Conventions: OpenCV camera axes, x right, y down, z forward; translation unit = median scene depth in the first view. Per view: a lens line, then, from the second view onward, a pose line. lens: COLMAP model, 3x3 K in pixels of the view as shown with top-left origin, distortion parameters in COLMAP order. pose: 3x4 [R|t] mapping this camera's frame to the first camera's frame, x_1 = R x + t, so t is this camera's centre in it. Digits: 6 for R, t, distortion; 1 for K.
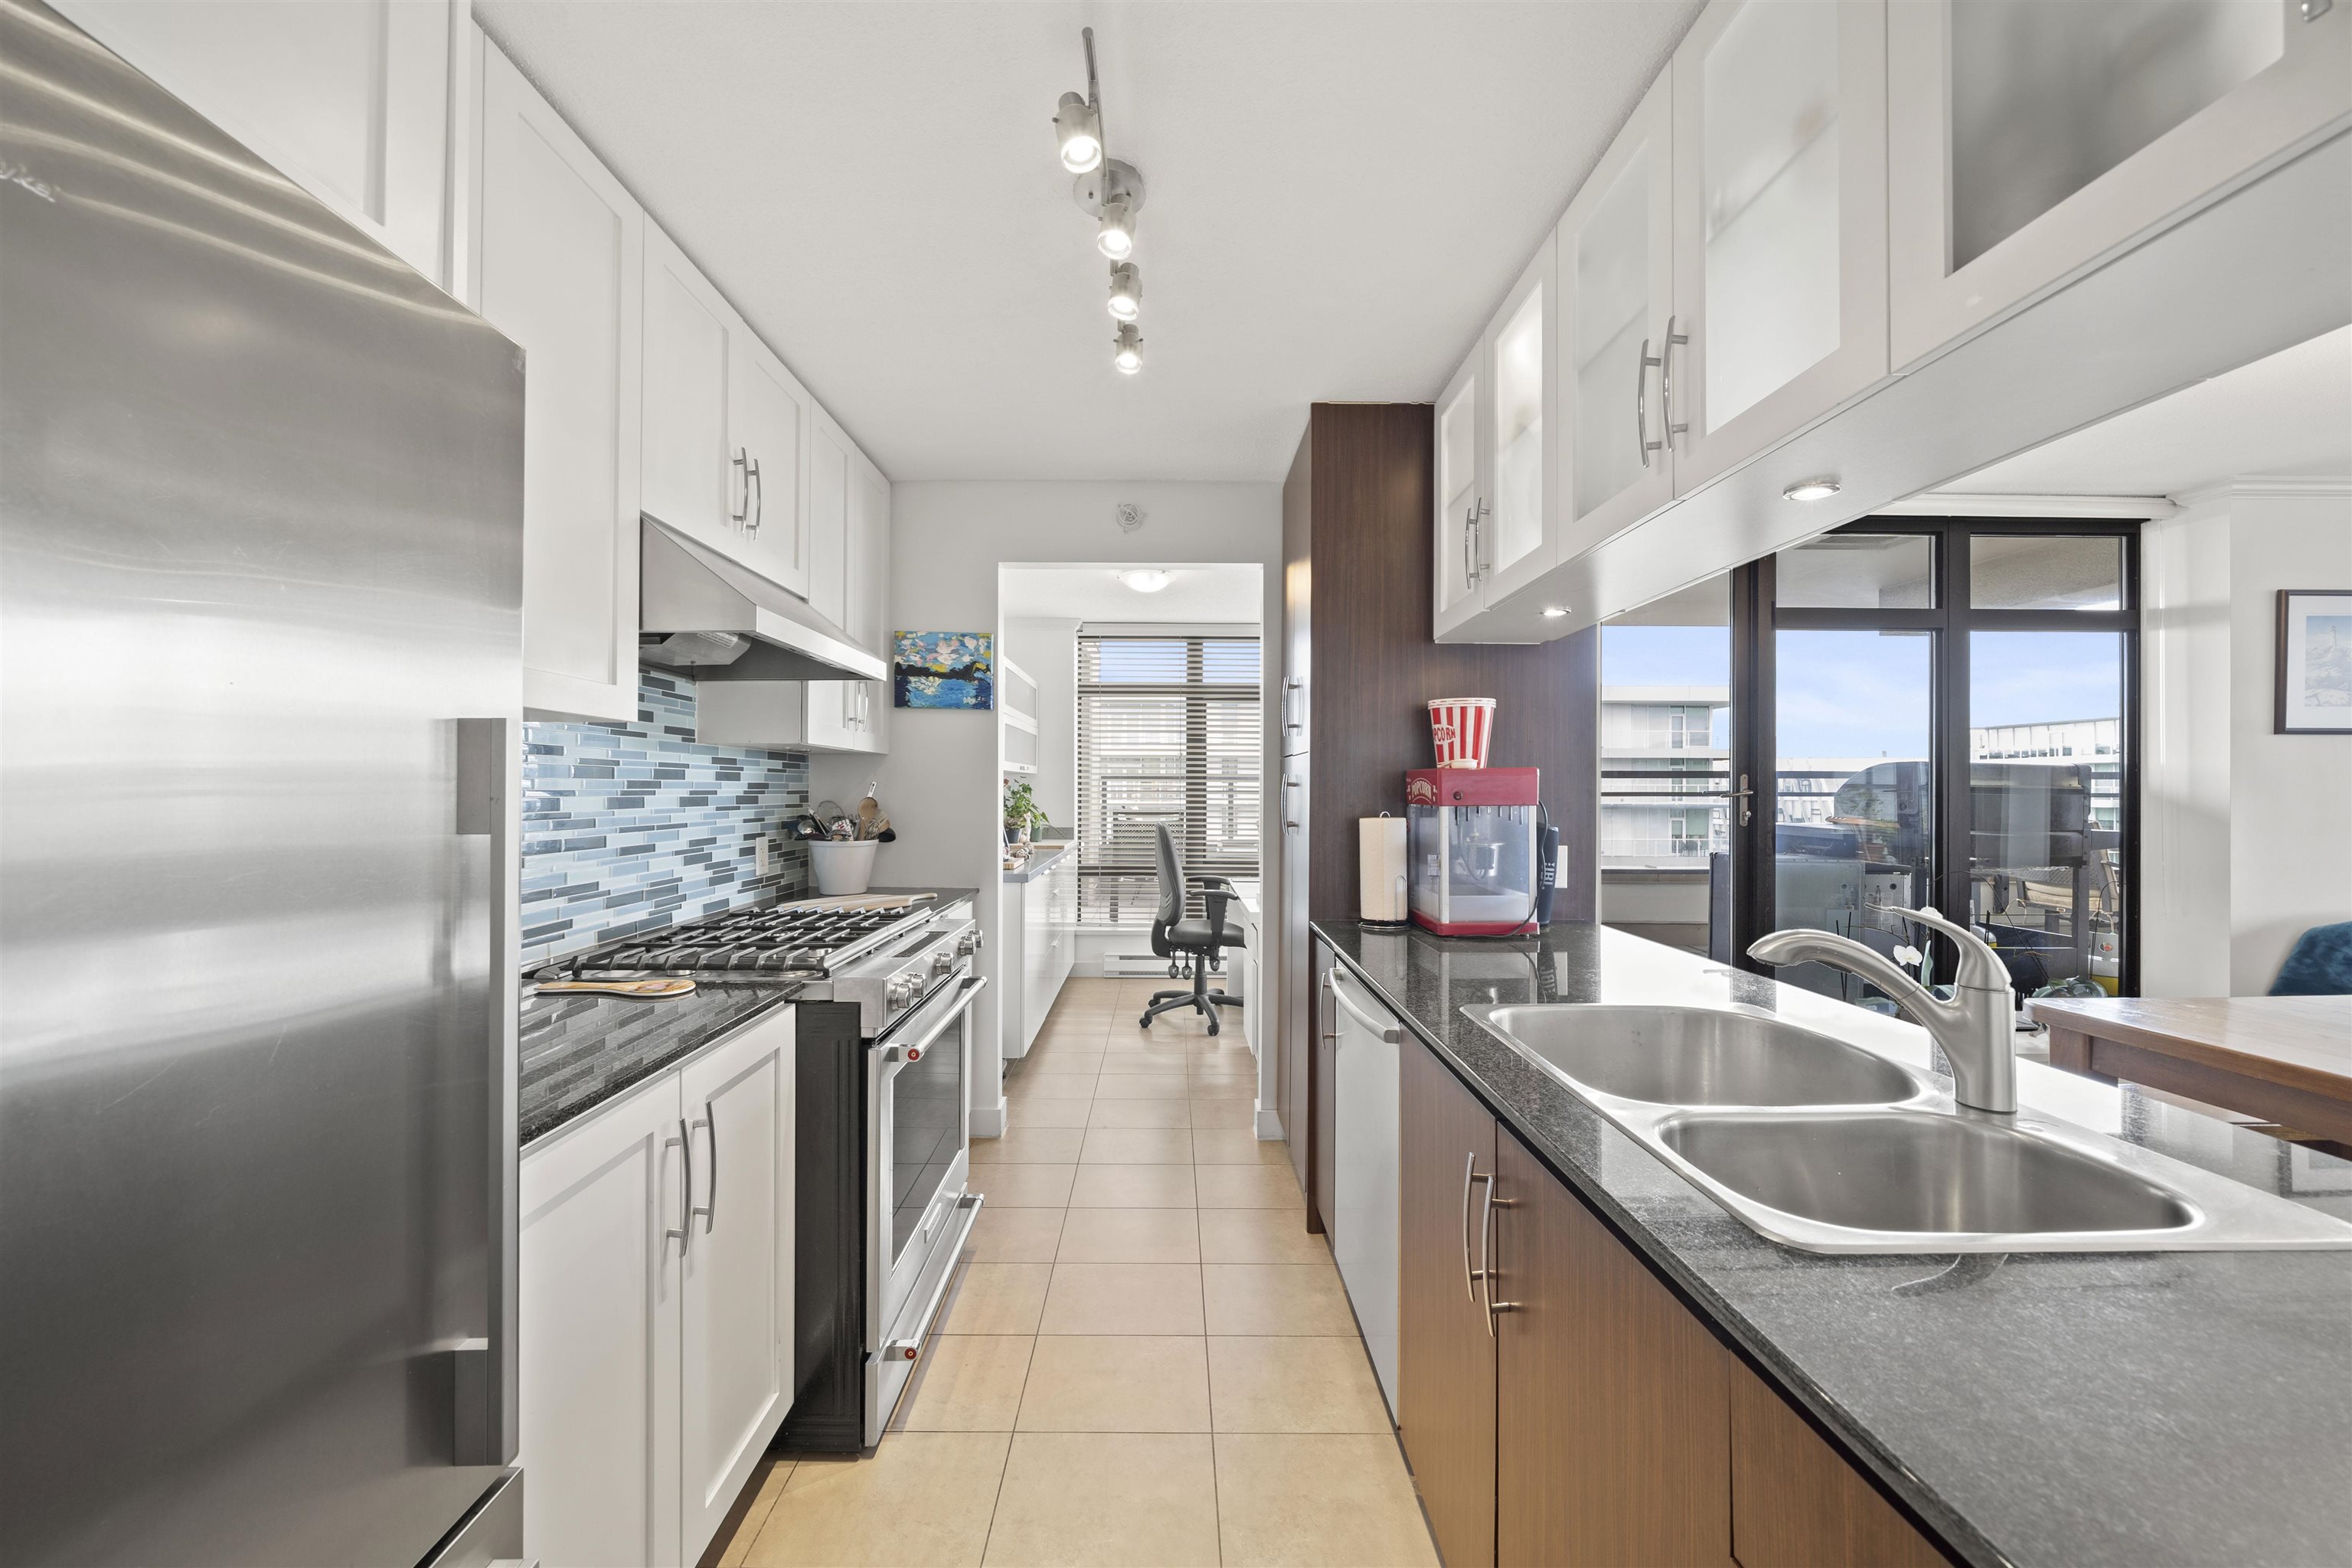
lens RADIAL K [[828.3, 0, 1165.7], [0, 828.3, 783.8], [0, 0, 1]] dist [-0.017933, 0.000975]
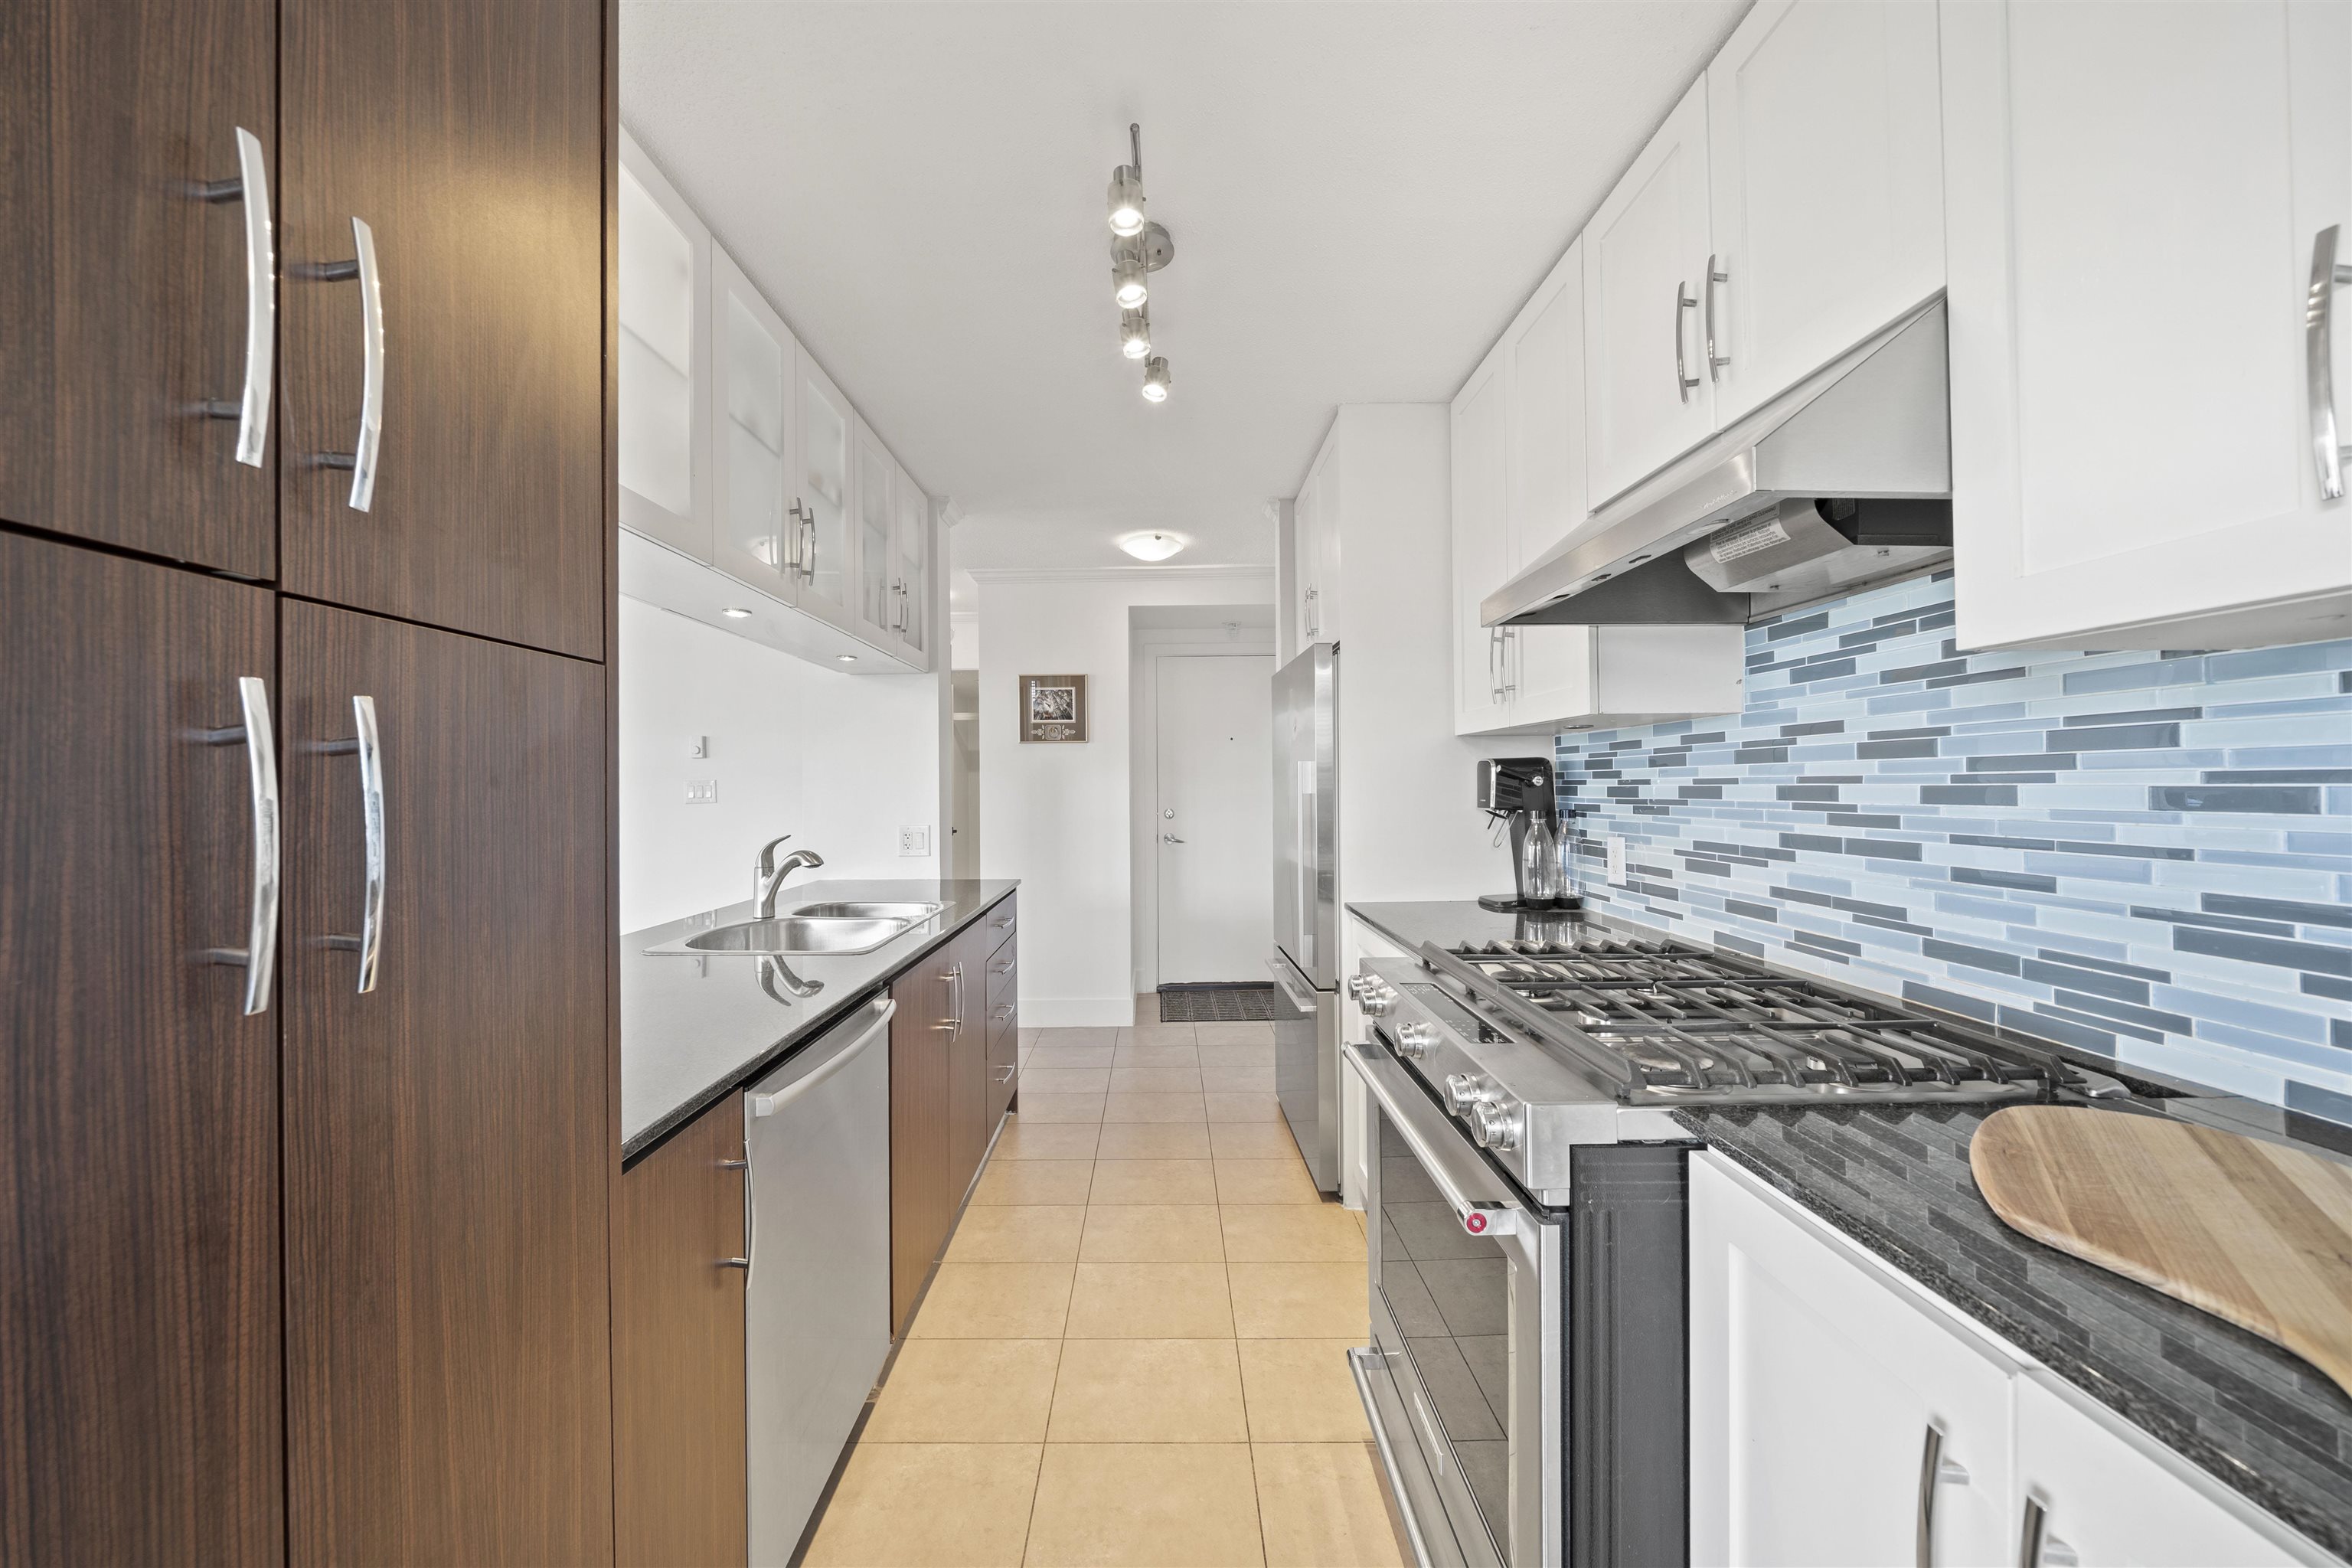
lens RADIAL K [[816.5, 0, 1172.4], [0, 816.5, 787.6], [0, 0, 1]] dist [-0.002403, -0.000428]
pose [[-0.999836, 0.006330, -0.016953, -0.068095], [0.006414, 0.999967, -0.004936, 0.017222], [0.016921, -0.005043, -0.999844, 1.621906]]
